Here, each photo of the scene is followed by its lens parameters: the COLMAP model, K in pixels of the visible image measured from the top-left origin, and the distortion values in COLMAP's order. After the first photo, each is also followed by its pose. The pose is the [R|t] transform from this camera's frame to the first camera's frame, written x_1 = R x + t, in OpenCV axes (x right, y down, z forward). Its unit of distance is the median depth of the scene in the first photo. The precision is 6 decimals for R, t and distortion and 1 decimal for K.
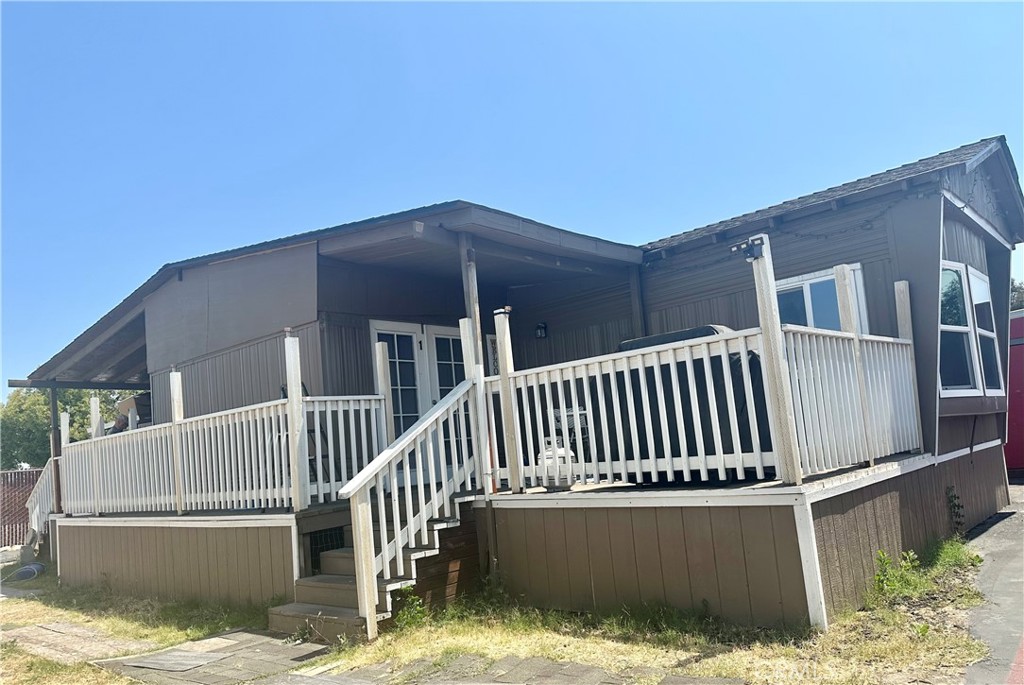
lens RADIAL K [[722.1, 0, 510.6], [0, 722.1, 346.6], [0, 0, 1]] dist [0.001552, -0.001047]
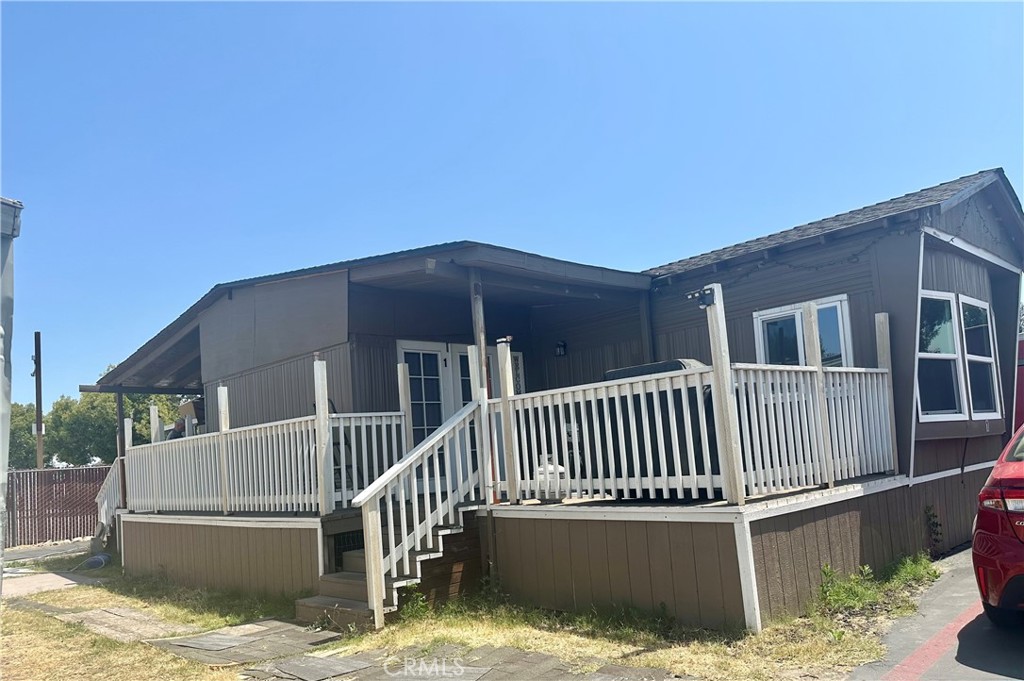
lens RADIAL K [[732.2, 0, 528.0], [0, 732.2, 357.6], [0, 0, 1]] dist [0.005912, -0.001722]
pose [[0.998085, 0.009703, -0.061084, 0.097375], [-0.008706, 0.999825, 0.016576, -0.042815], [0.061234, -0.016013, 0.997995, -0.126784]]
